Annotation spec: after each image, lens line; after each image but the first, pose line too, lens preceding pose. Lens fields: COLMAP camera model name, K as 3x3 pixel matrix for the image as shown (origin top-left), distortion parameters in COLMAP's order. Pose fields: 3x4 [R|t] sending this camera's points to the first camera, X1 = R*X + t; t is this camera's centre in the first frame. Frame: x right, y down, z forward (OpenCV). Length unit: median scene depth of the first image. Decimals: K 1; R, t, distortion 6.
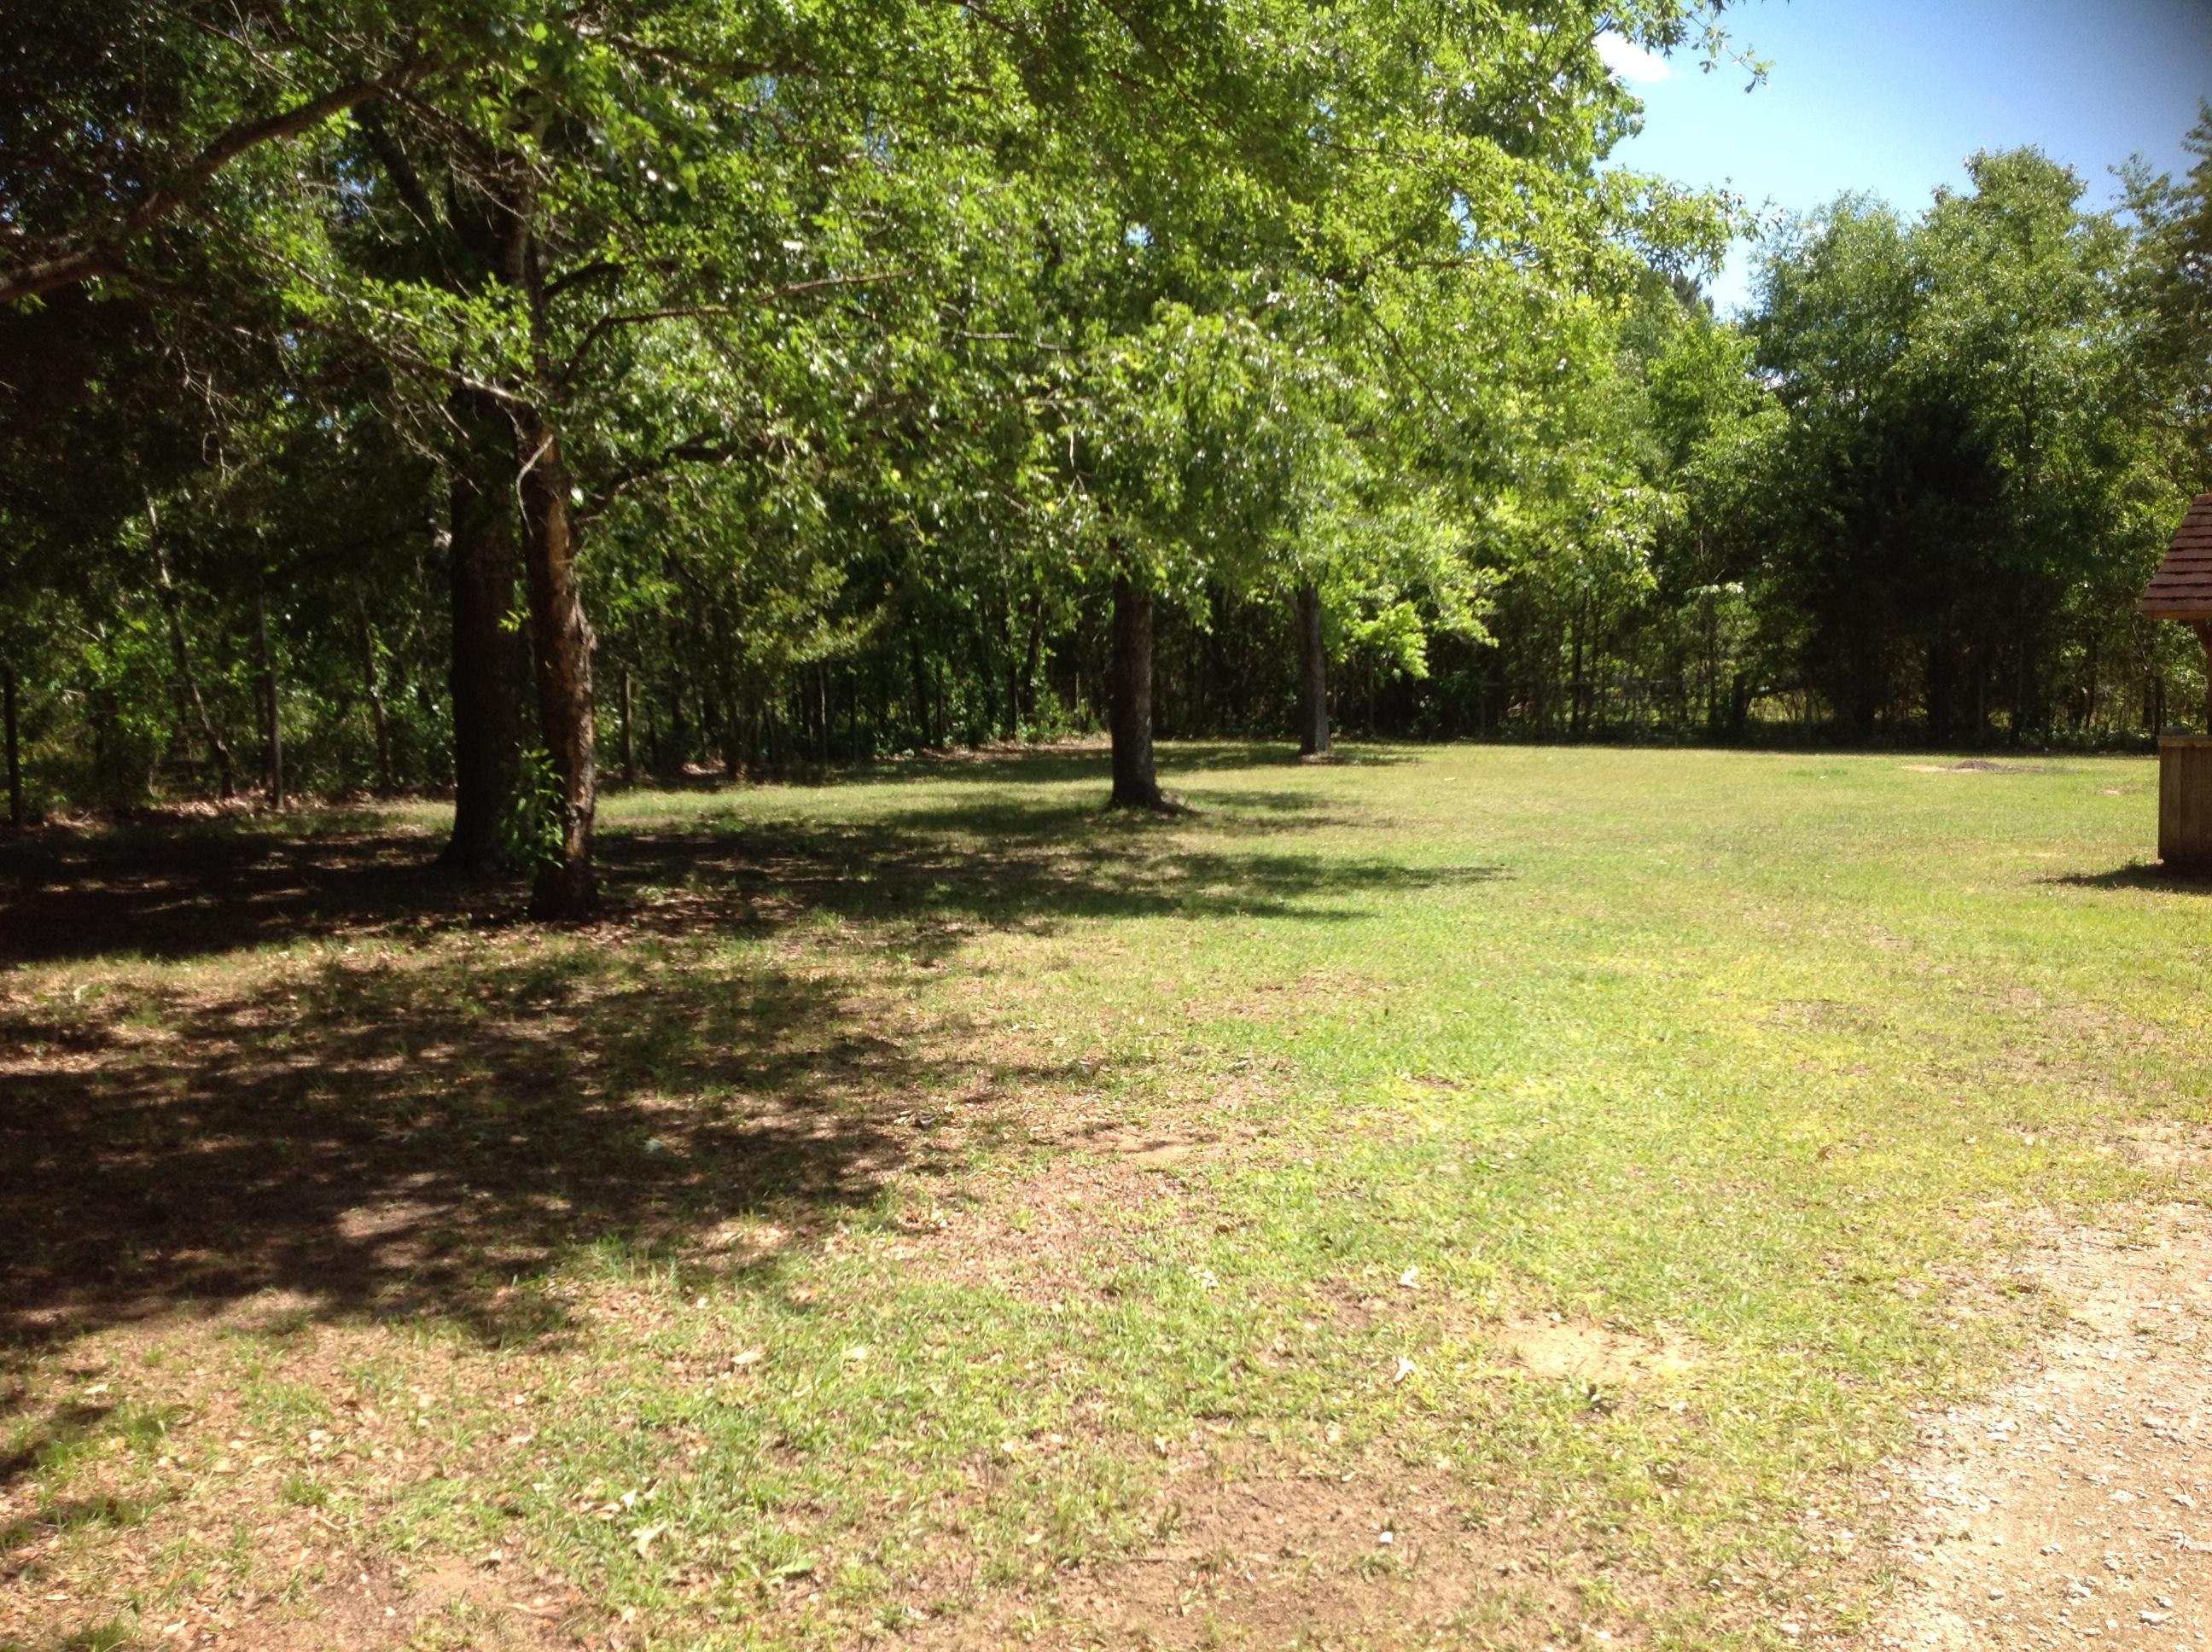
lens RADIAL K [[2078.4, 0, 1099.7], [0, 2078.4, 841.6], [0, 0, 1]] dist [0.160241, -0.323554]
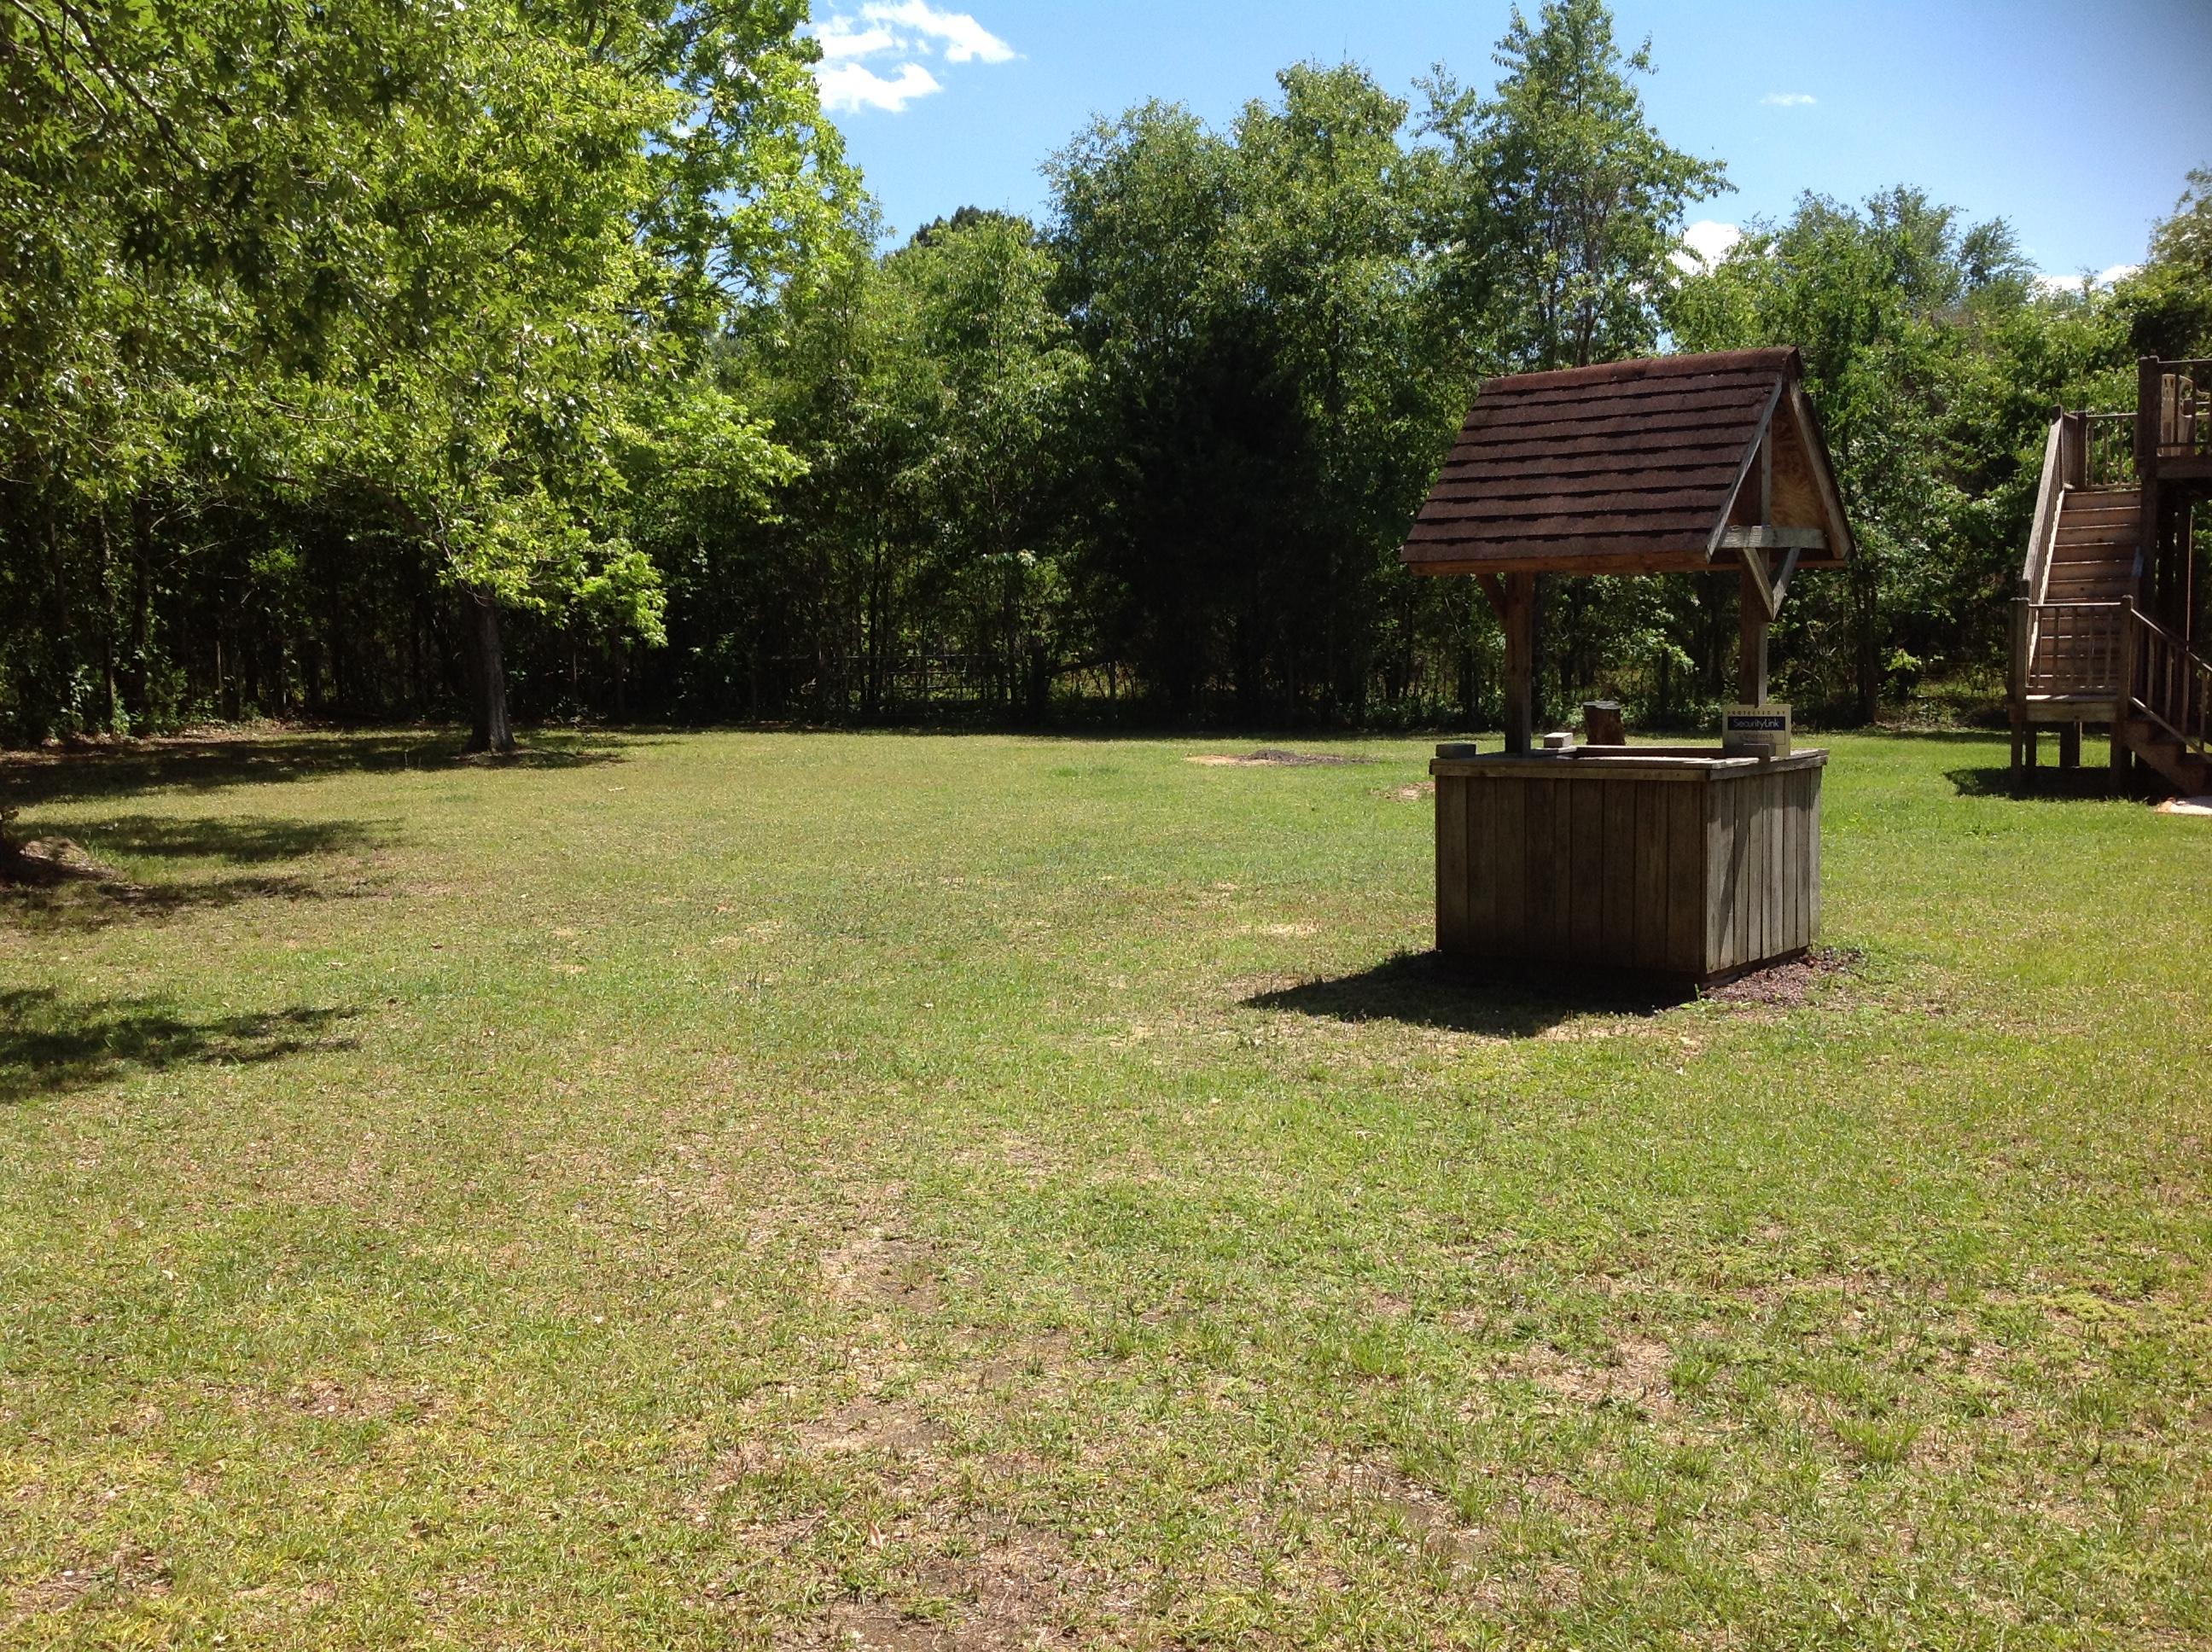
lens RADIAL K [[2078.4, 0, 1099.7], [0, 2078.4, 841.6], [0, 0, 1]] dist [0.160241, -0.323554]
pose [[0.960946, -0.031606, 0.274926, 0.091419], [0.026943, 0.999422, 0.020724, -0.015734], [-0.275423, -0.012508, 0.961242, 0.168186]]
